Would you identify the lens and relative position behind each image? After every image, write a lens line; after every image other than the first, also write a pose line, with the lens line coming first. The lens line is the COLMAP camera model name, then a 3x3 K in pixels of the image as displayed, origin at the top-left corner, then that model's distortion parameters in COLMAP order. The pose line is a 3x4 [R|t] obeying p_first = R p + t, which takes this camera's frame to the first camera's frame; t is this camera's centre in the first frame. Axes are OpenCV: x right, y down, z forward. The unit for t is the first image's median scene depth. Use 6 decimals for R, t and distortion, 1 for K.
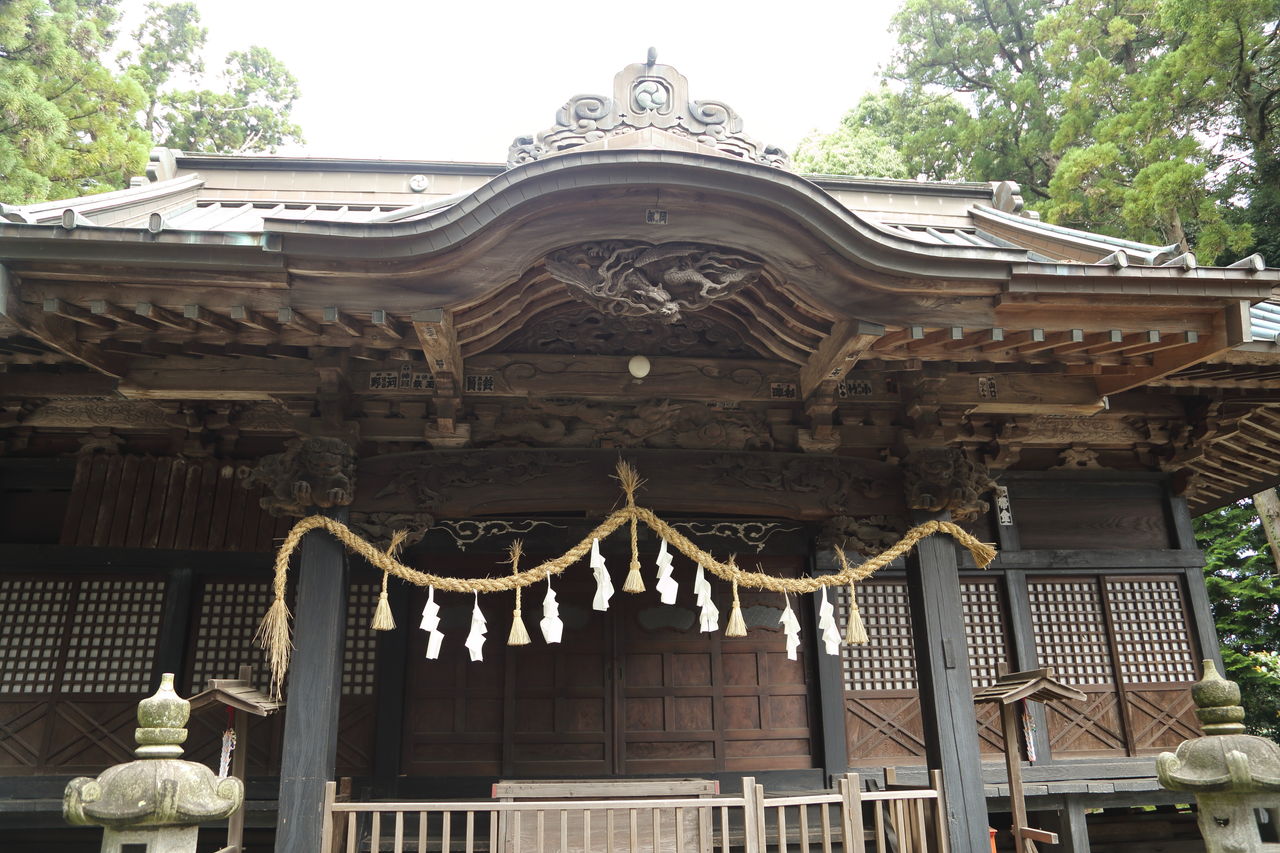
lens RADIAL K [[905.1, 0, 640.0], [0, 905.1, 426.5], [0, 0, 1]] dist [-0.104286, 0.070376]
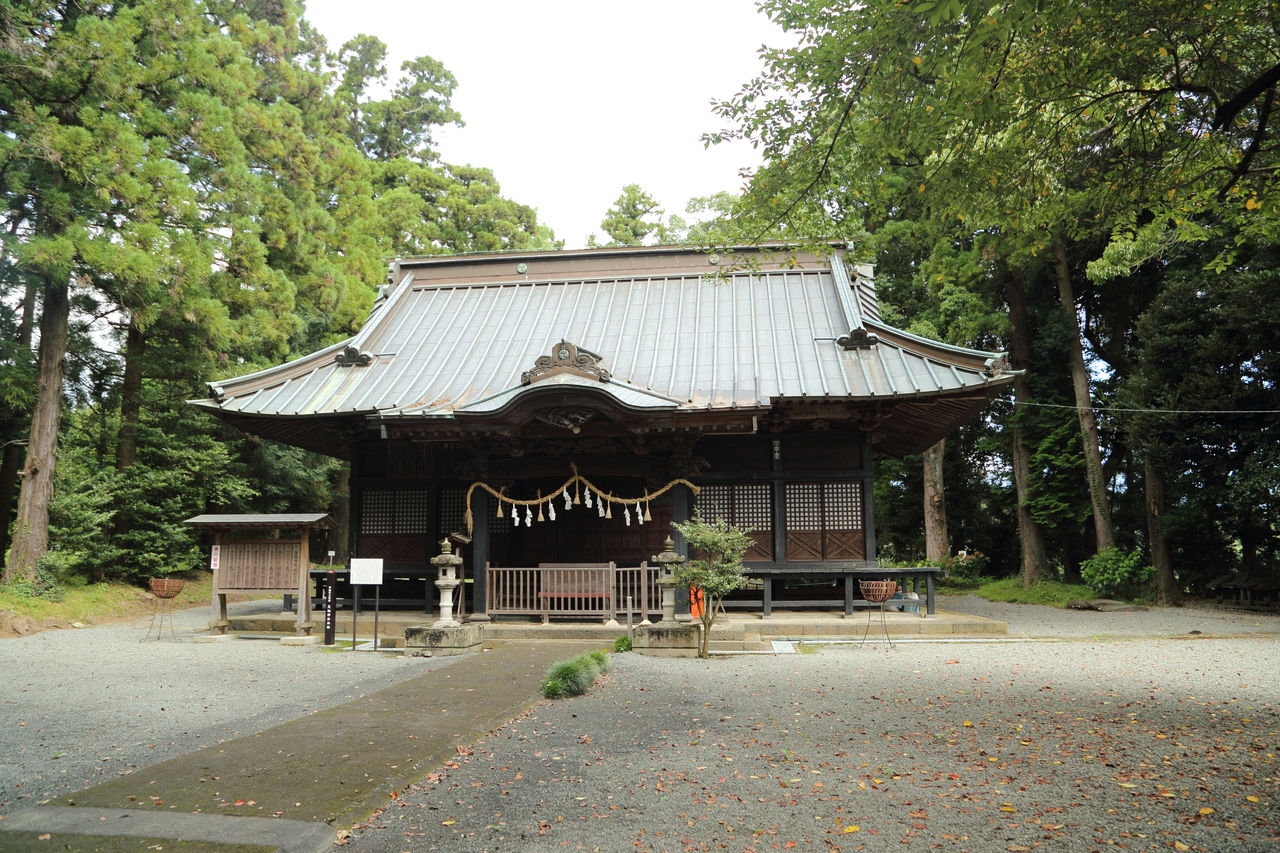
lens RADIAL K [[898.1, 0, 640.0], [0, 898.1, 426.5], [0, 0, 1]] dist [-0.106516, 0.070589]
pose [[0.978612, -0.021531, -0.204585, 0.834515], [0.062229, 0.978897, 0.194647, -0.658396], [0.196077, -0.203215, 0.959301, -1.846015]]
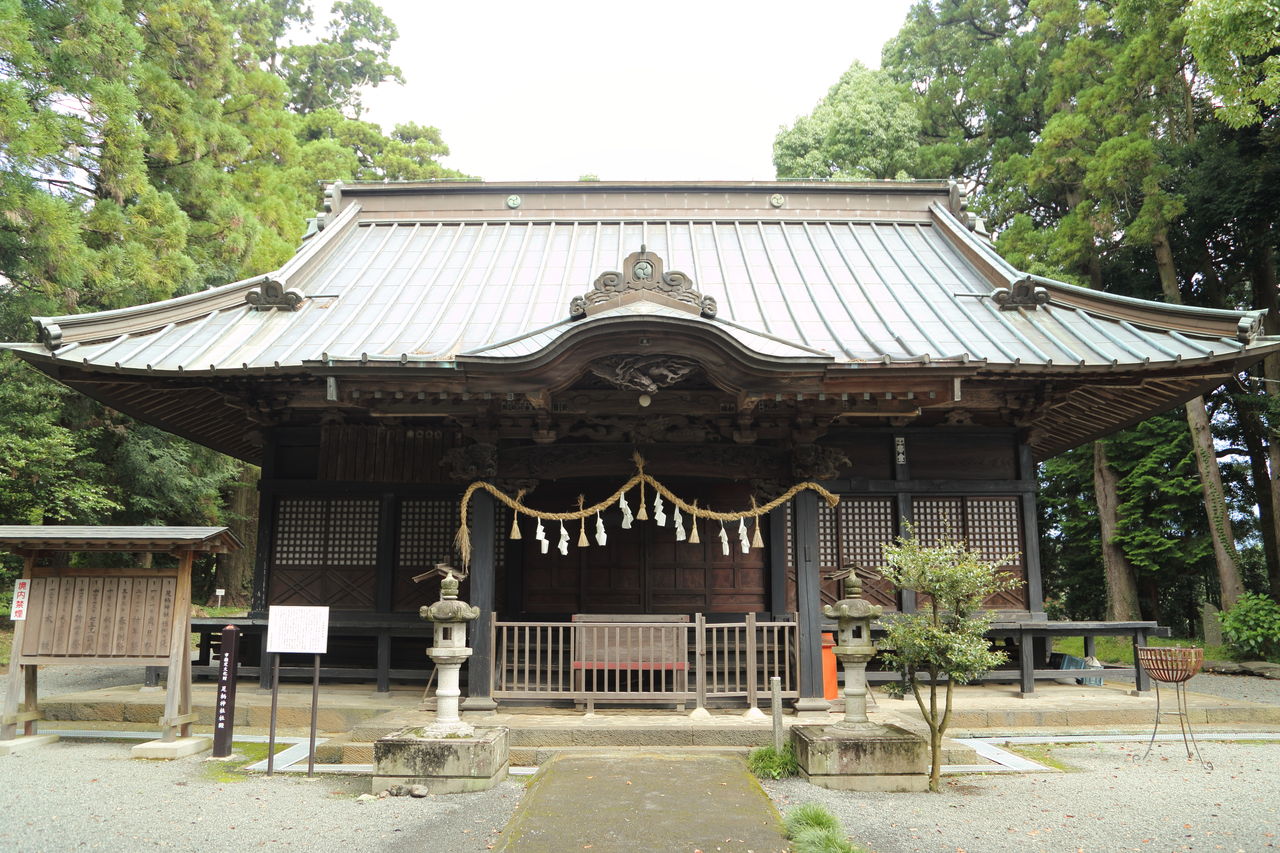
lens RADIAL K [[905.1, 0, 640.0], [0, 905.1, 426.5], [0, 0, 1]] dist [-0.104286, 0.070376]
pose [[0.995173, -0.001959, -0.098119, 0.178024], [0.017216, 0.987780, 0.154898, -0.312433], [0.096617, -0.155839, 0.983046, -0.870207]]
